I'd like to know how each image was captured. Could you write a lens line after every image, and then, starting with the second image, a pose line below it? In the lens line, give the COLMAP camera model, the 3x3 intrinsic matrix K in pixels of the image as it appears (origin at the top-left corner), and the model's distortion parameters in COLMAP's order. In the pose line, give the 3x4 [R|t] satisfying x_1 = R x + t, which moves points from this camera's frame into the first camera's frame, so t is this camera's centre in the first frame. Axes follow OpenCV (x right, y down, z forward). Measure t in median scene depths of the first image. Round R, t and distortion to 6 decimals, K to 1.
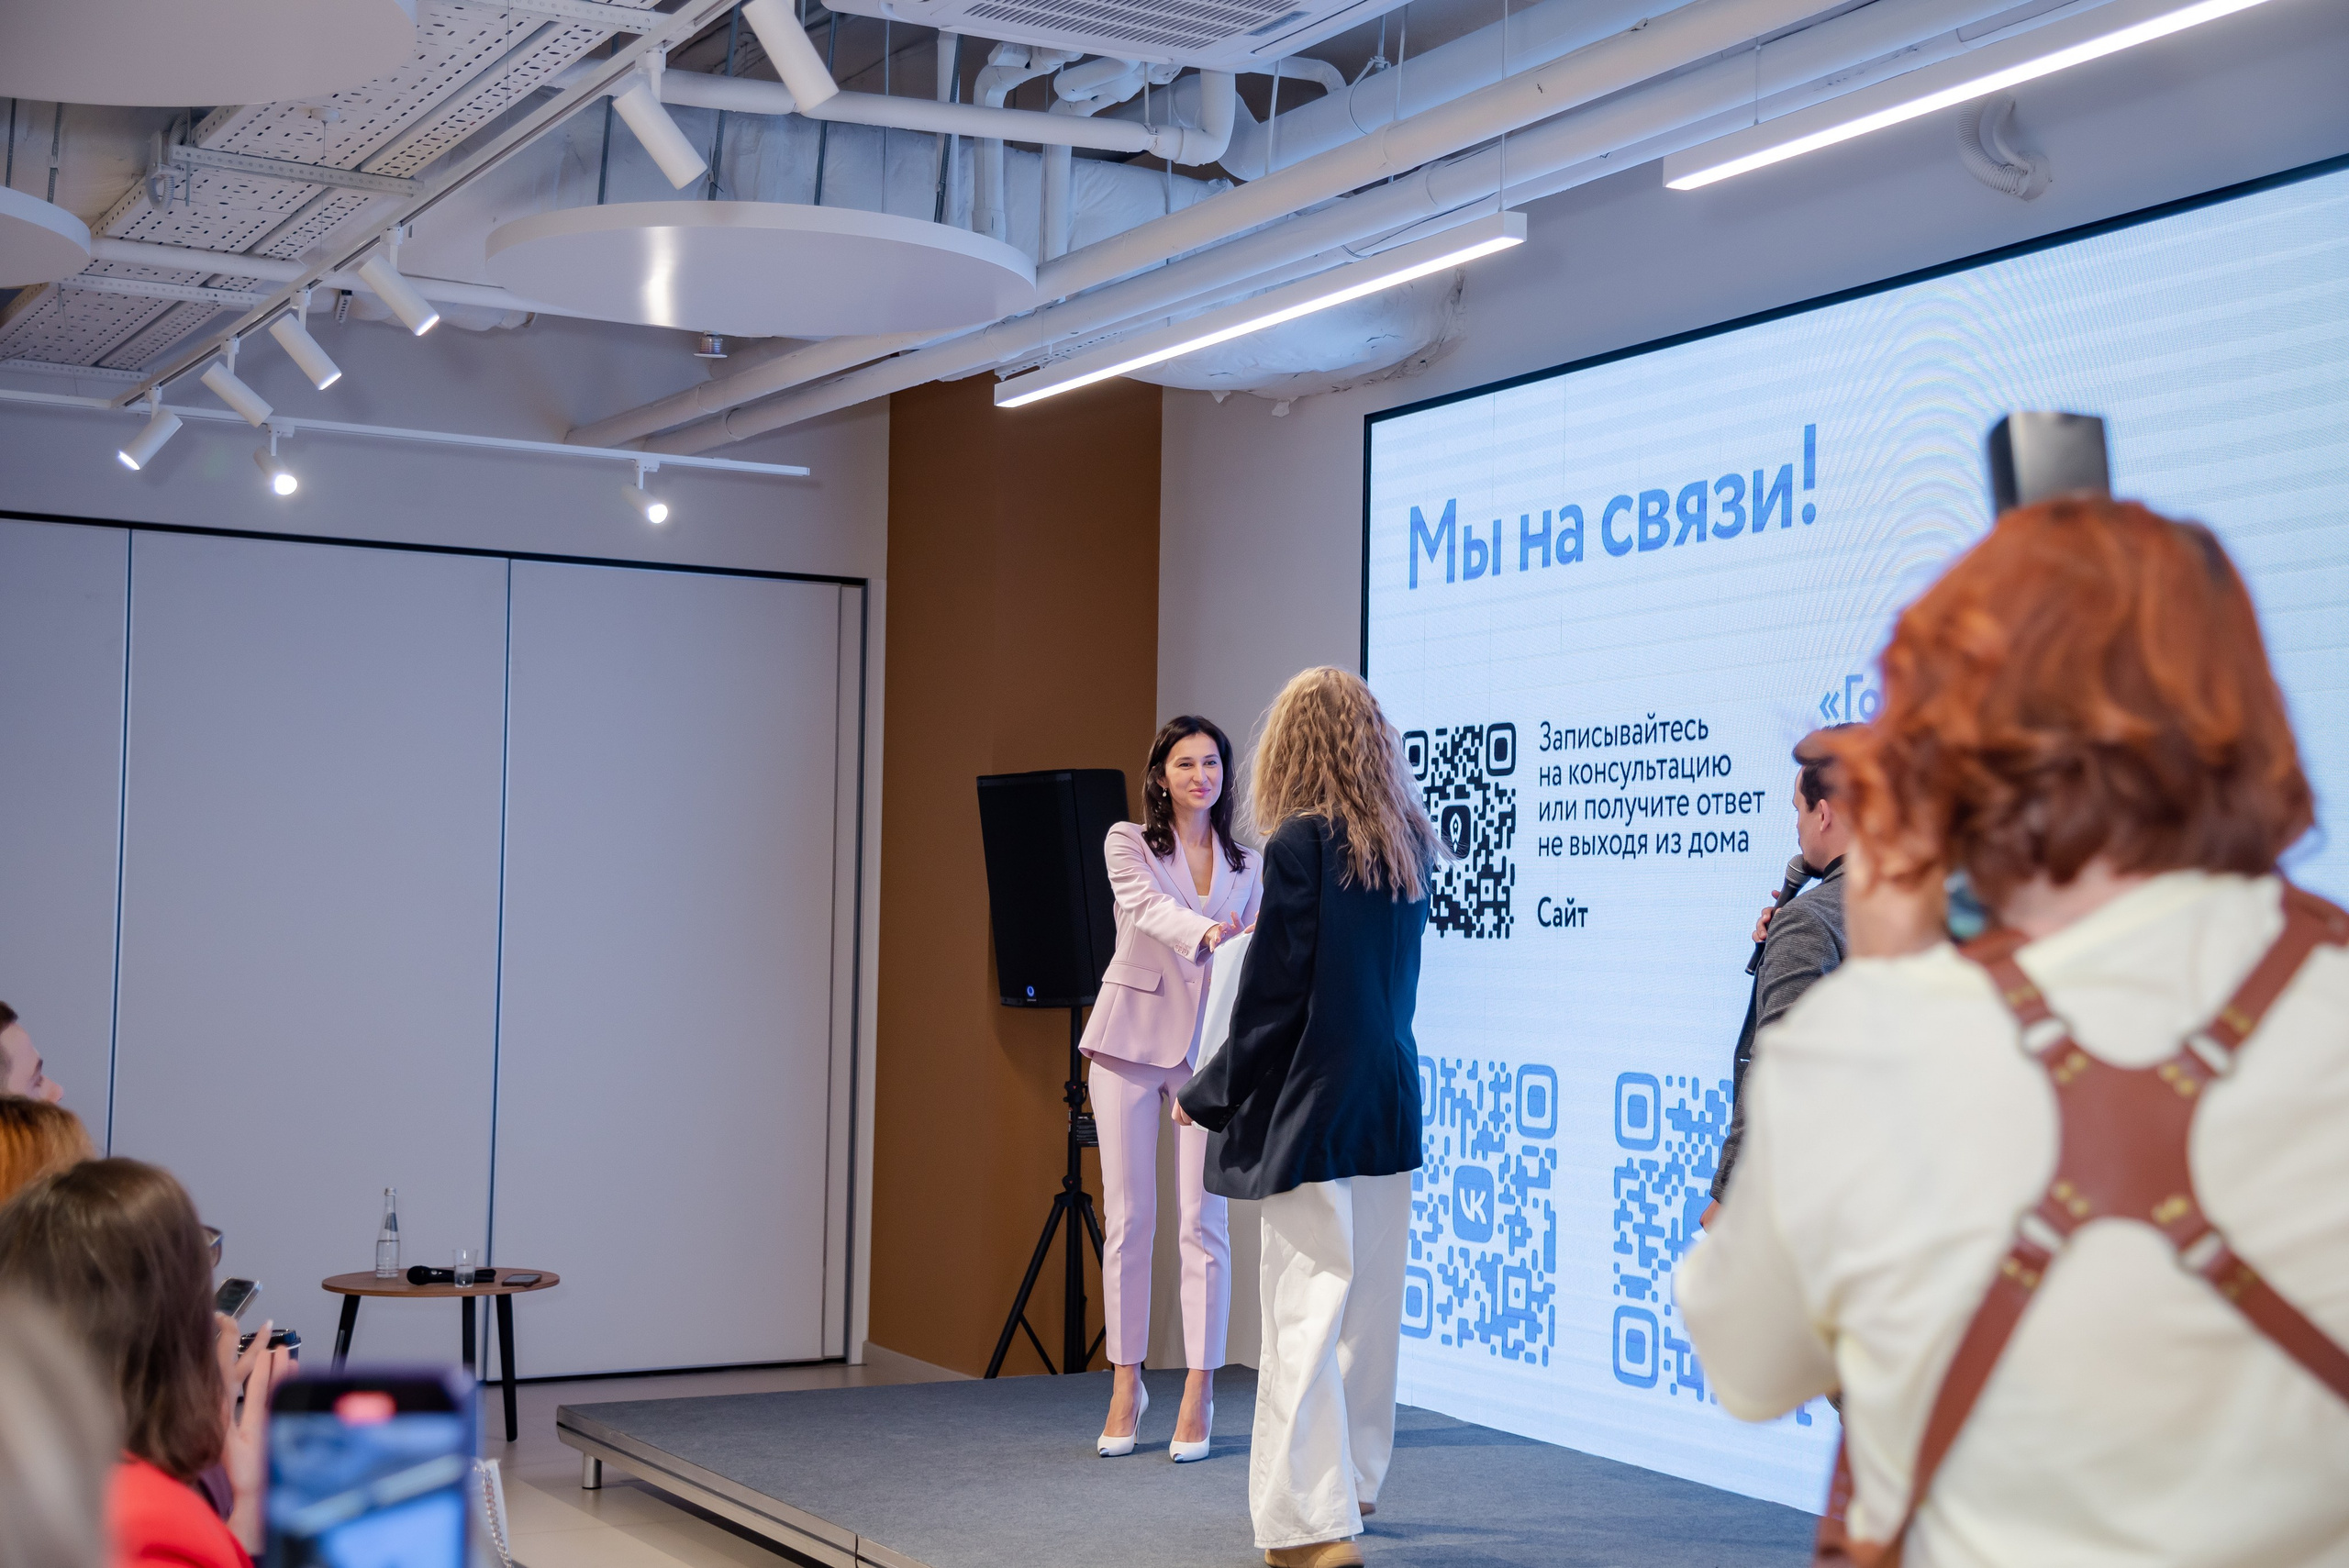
lens RADIAL K [[3240.7, 0, 1174.5], [0, 3240.7, 784.0], [0, 0, 1]] dist [0.303925, 0.044222]
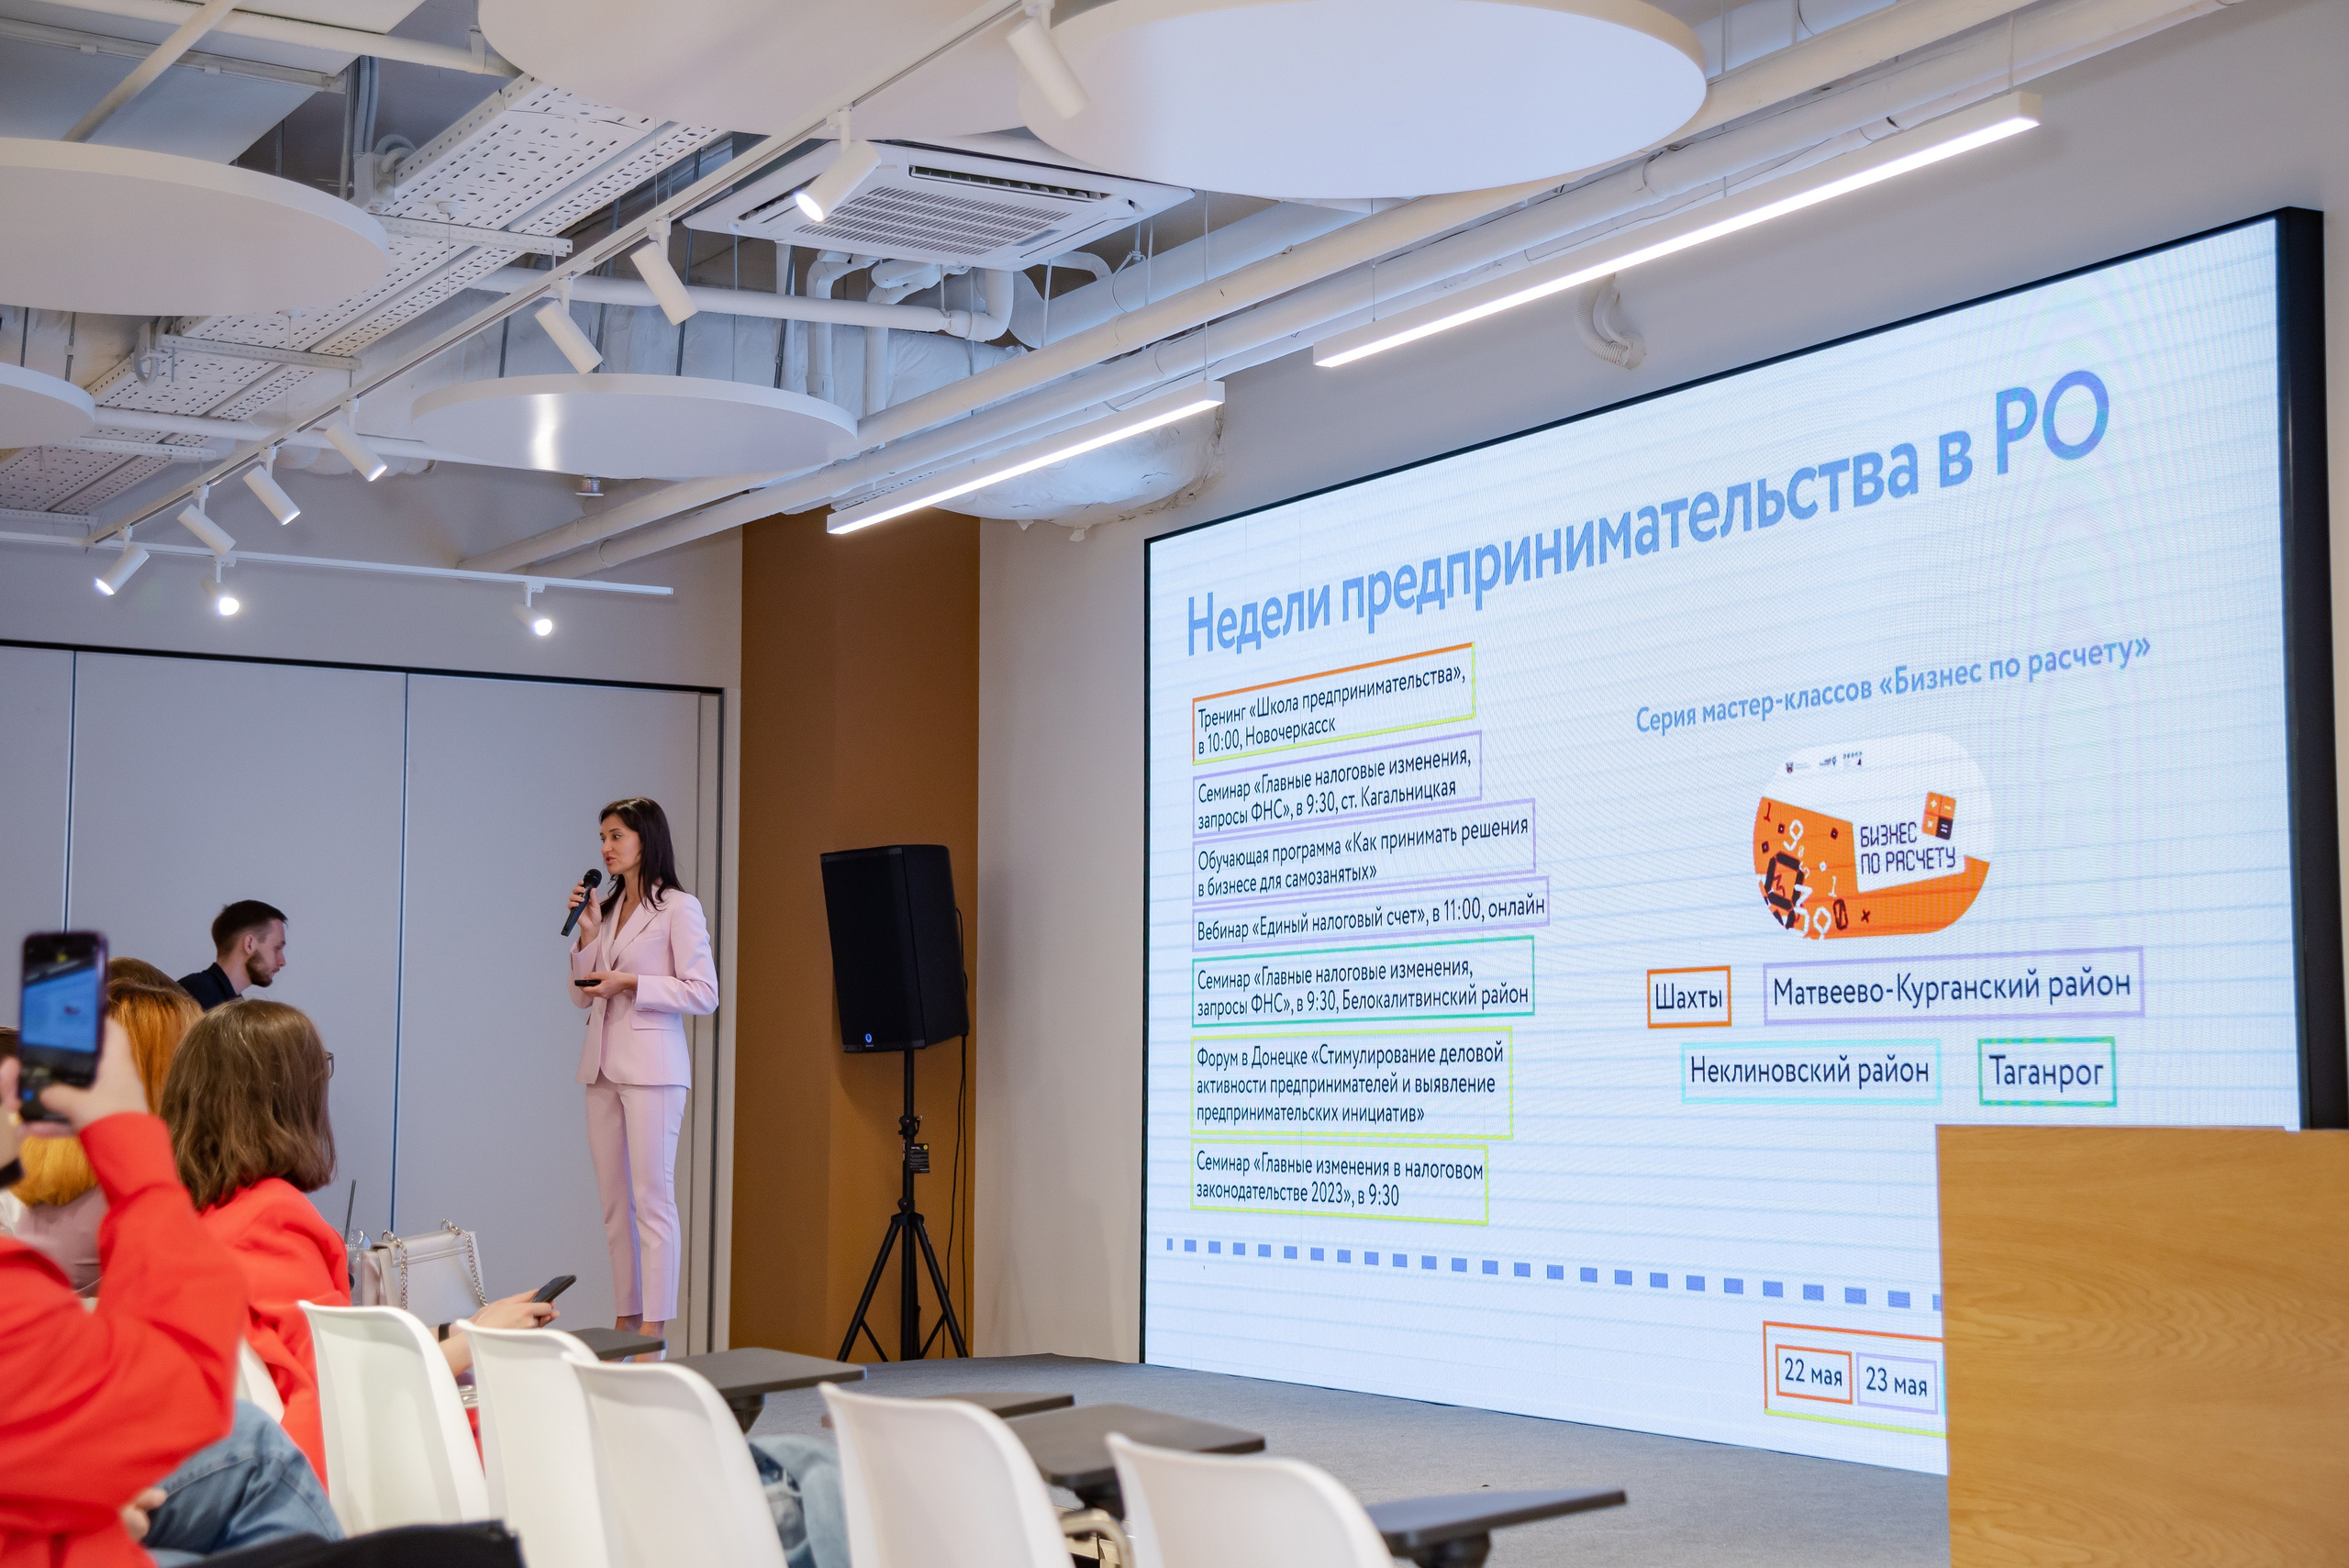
lens RADIAL K [[3531.4, 0, 1174.5], [0, 3531.4, 784.0], [0, 0, 1]] dist [0.405609, 0.001803]
pose [[0.999396, -0.013806, 0.031894, 0.031069], [0.015343, 0.998708, -0.048441, 0.044584], [-0.031184, 0.048902, 0.998317, -0.329477]]
